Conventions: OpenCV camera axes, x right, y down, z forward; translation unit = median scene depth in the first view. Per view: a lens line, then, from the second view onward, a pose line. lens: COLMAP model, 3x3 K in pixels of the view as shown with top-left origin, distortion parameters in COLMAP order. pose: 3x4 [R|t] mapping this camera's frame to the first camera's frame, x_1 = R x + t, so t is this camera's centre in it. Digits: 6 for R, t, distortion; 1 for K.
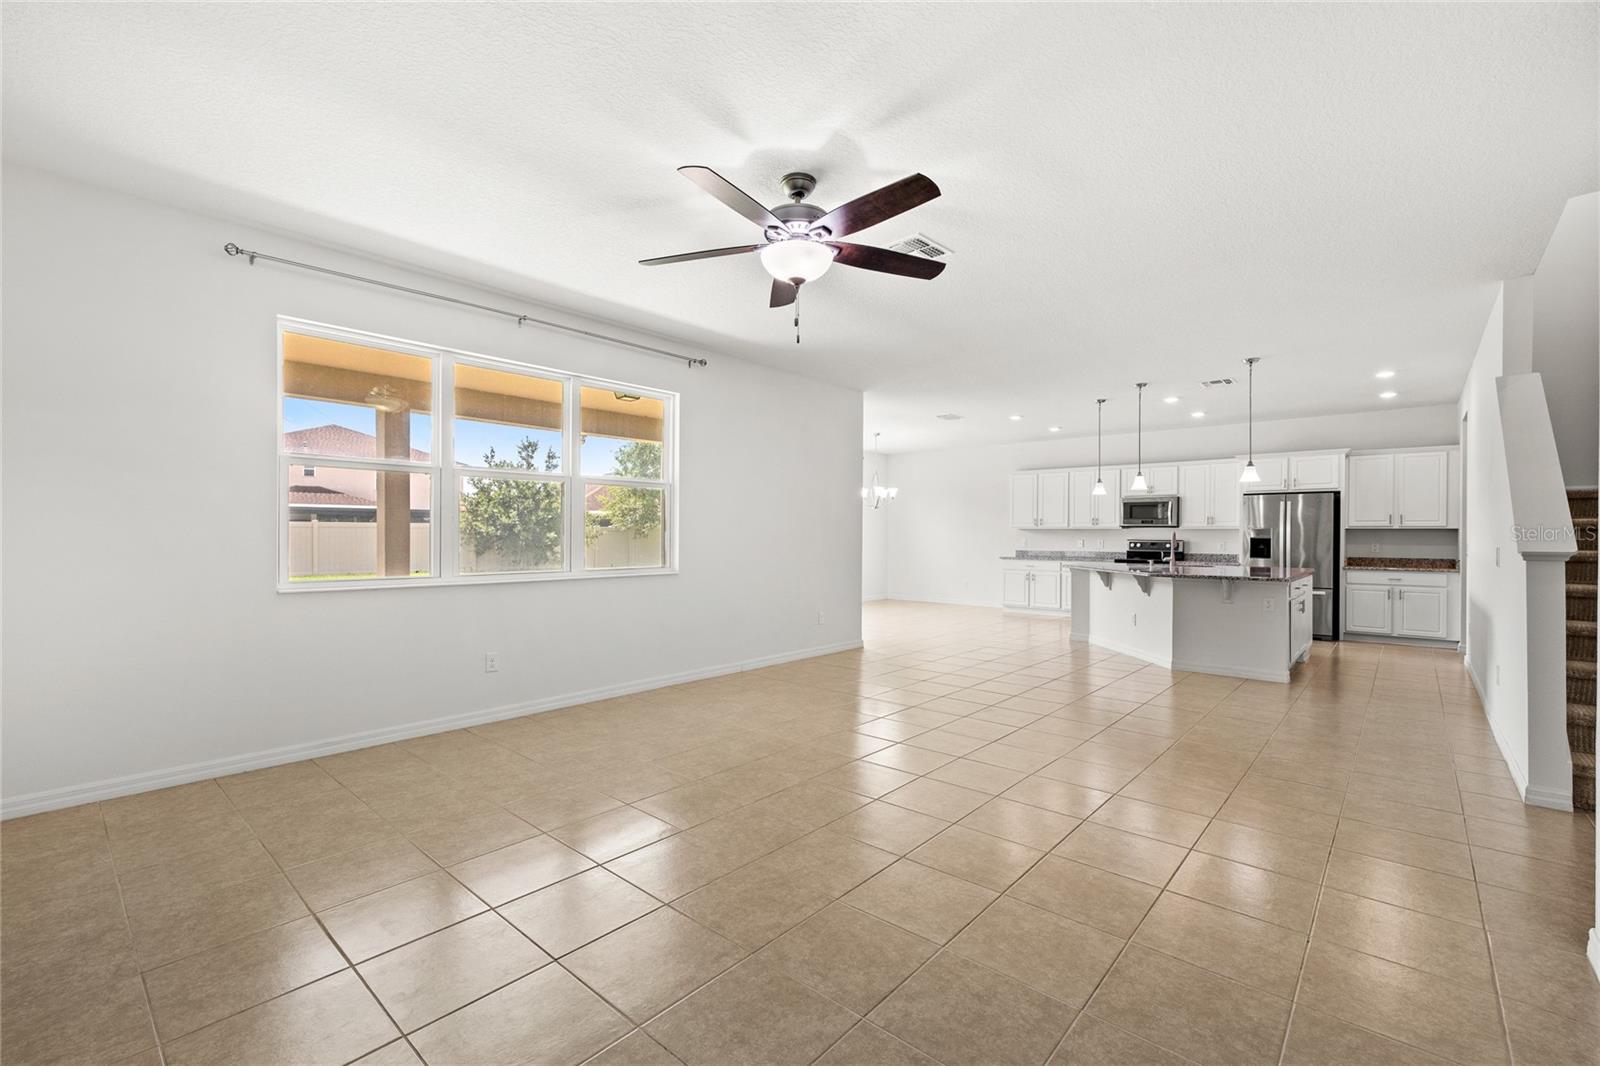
lens RADIAL K [[687.4, 0, 797.5], [0, 687.4, 538.7], [0, 0, 1]] dist [0.012178, 0.001280]
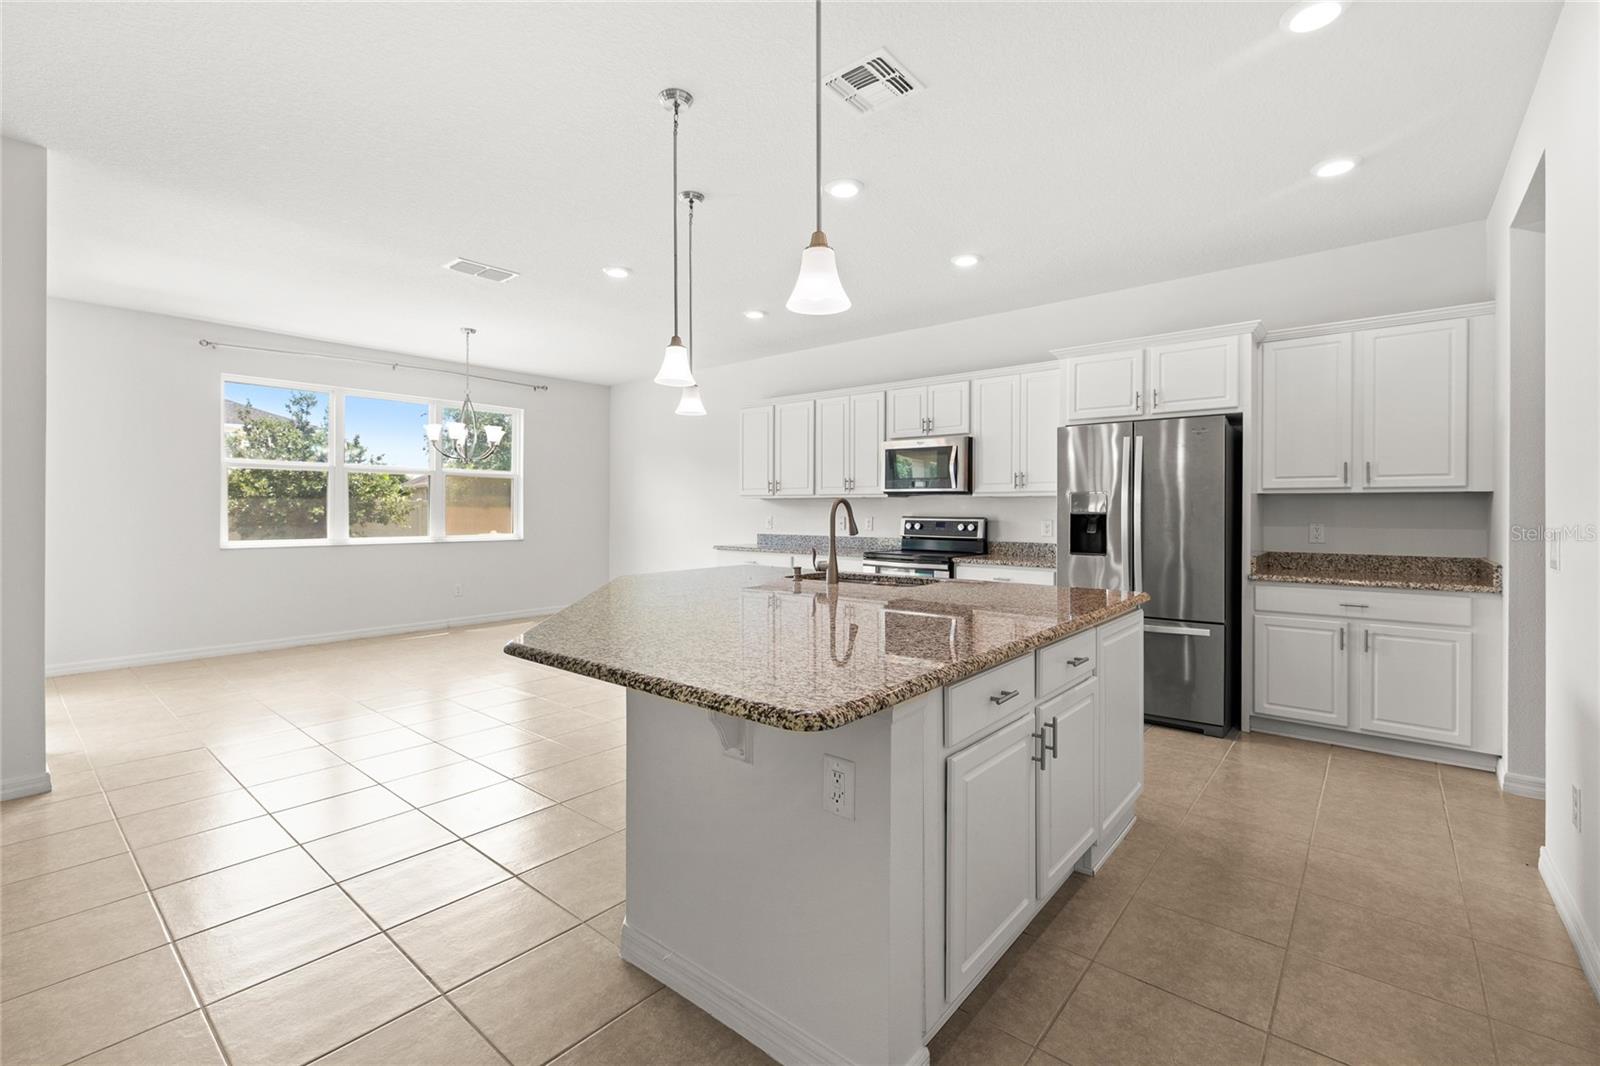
lens RADIAL K [[687.4, 0, 810.5], [0, 687.4, 512.0], [0, 0, 1]] dist [0.012178, 0.001280]
pose [[0.999541, -0.000611, 0.030273, 0.475811], [0.000761, 0.999988, -0.004925, 0.000305], [-0.030270, 0.004946, 0.999530, 0.540191]]
